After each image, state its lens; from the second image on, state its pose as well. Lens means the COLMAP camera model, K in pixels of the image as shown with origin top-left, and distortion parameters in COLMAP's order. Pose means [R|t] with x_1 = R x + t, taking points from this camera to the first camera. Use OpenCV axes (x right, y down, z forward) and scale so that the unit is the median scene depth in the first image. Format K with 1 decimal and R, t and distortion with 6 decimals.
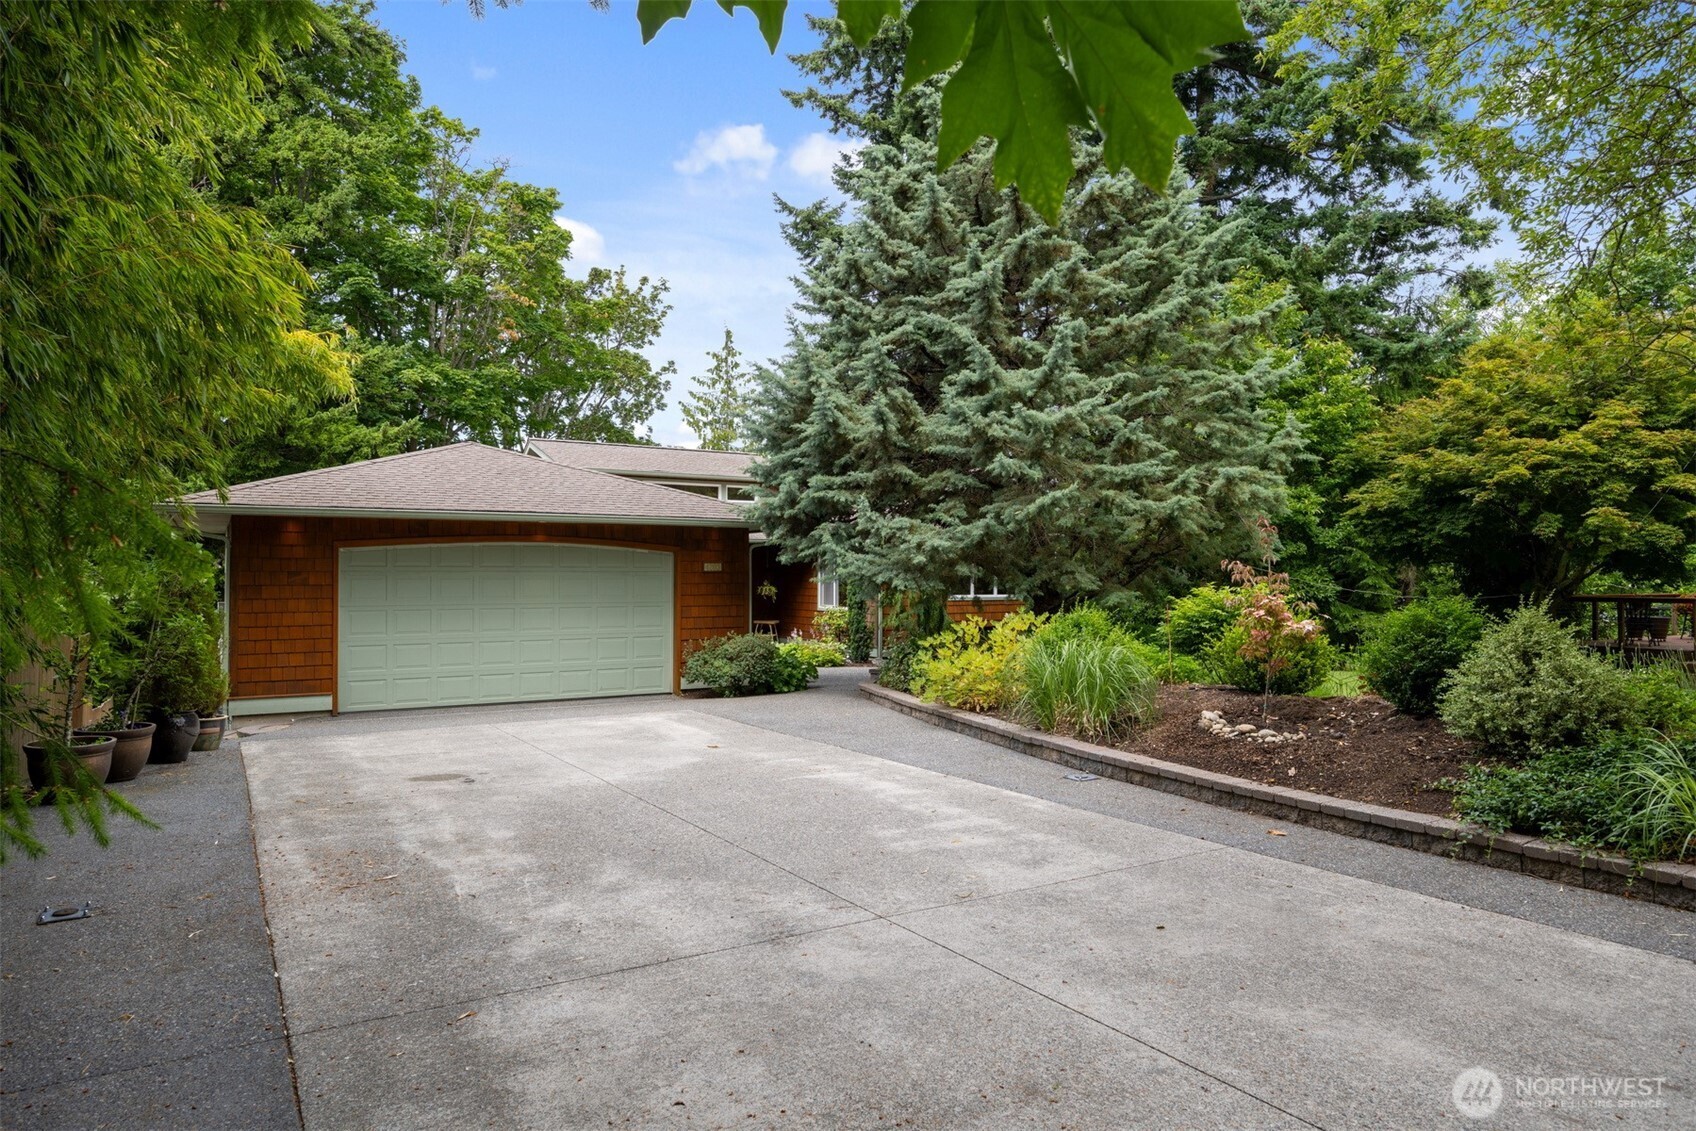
lens RADIAL K [[1073.5, 0, 848.5], [0, 1073.5, 564.9], [0, 0, 1]] dist [-0.003379, -0.000872]
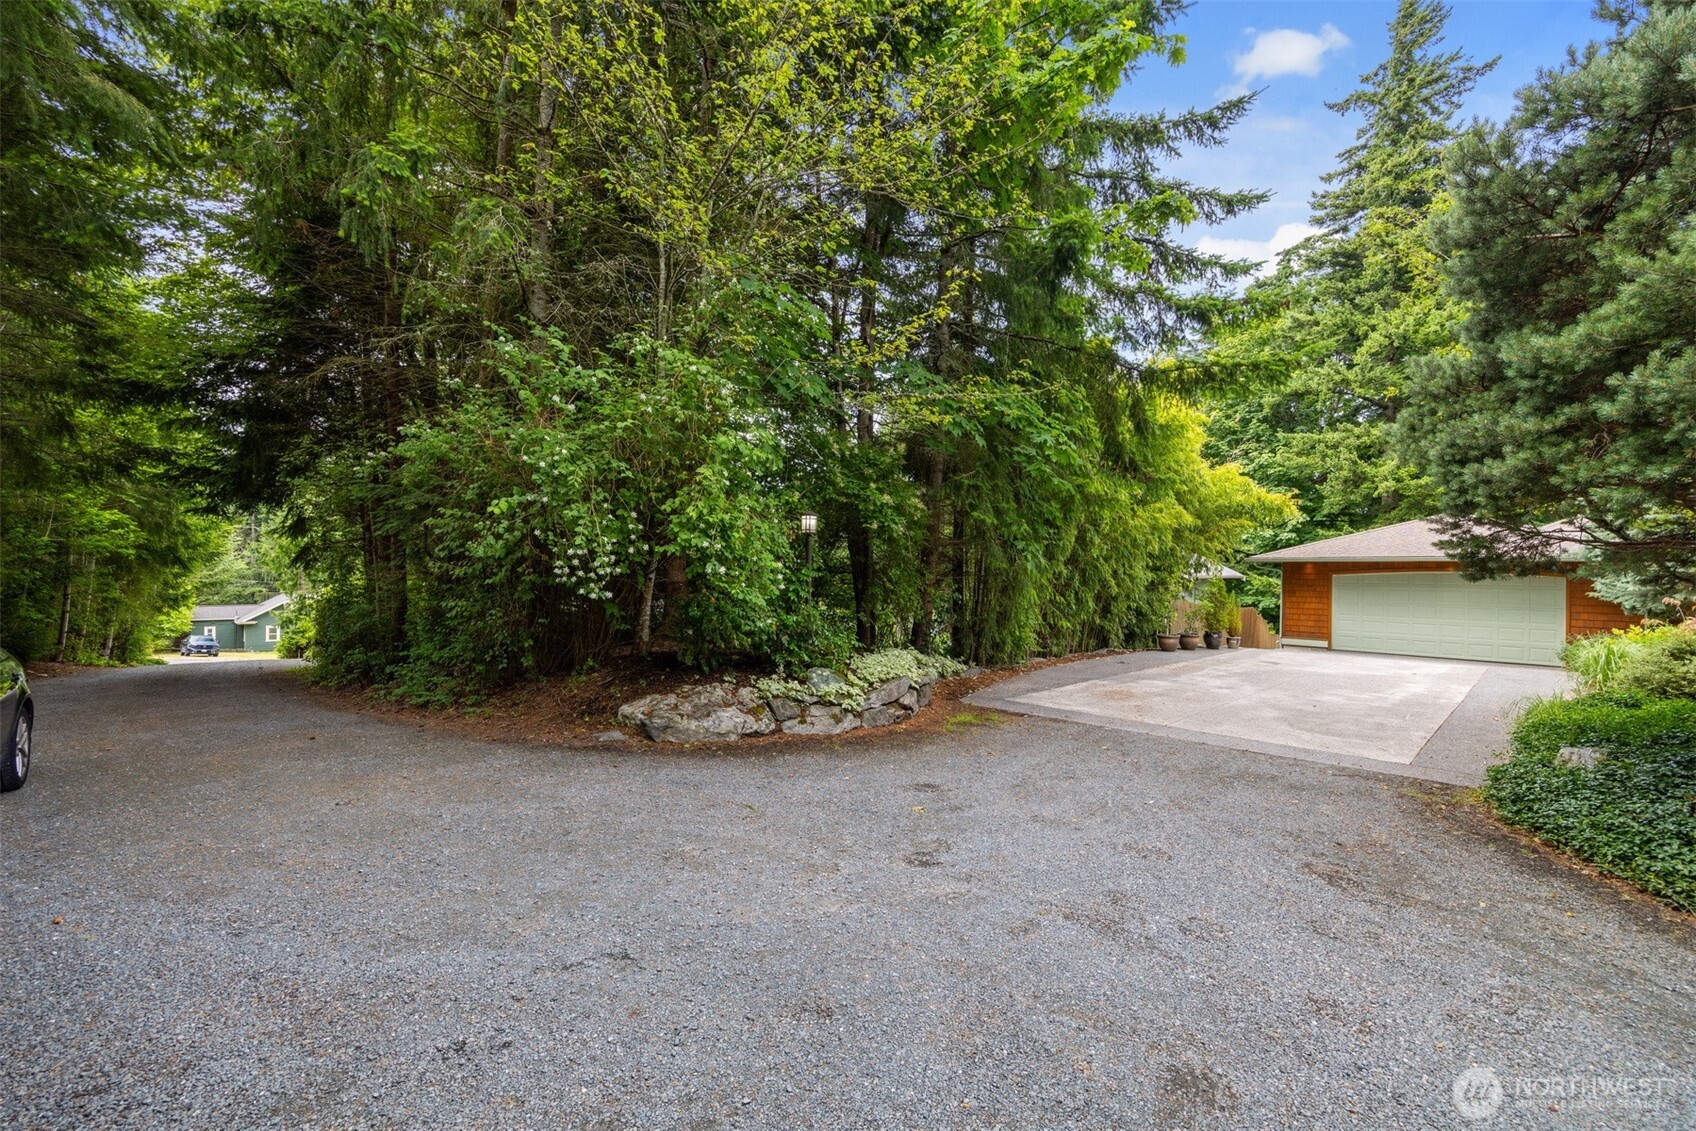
lens RADIAL K [[671.9, 0, 844.8], [0, 671.9, 570.2], [0, 0, 1]] dist [-0.002003, 0.000393]
pose [[0.231303, 0.010534, -0.972825, 0.647530], [-0.000795, 0.999943, 0.010638, -0.040354], [0.972881, -0.001687, 0.231298, -0.303993]]
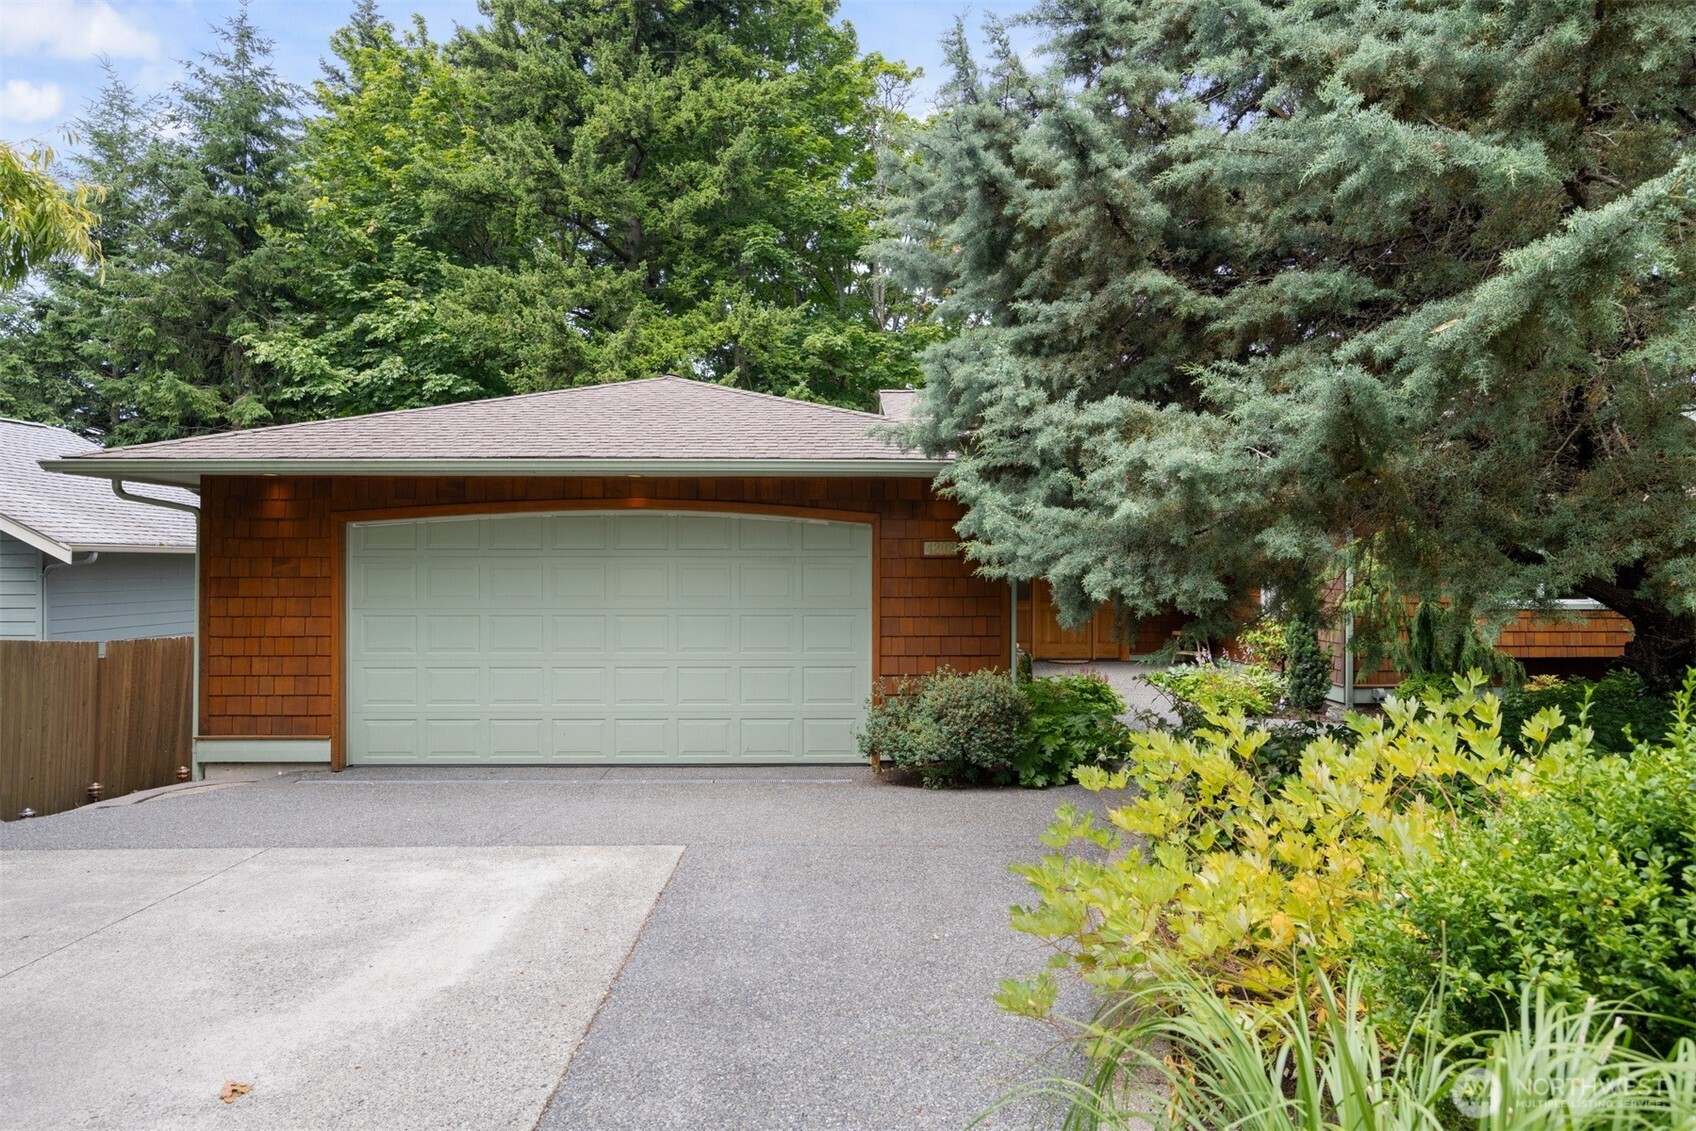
lens RADIAL K [[1073.5, 0, 838.1], [0, 1073.5, 568.8], [0, 0, 1]] dist [-0.003379, -0.000872]
pose [[0.866026, 0.001160, -0.499998, 0.134559], [0.004659, 0.999935, 0.010389, 0.007824], [0.499978, -0.011327, 0.865964, 0.575313]]
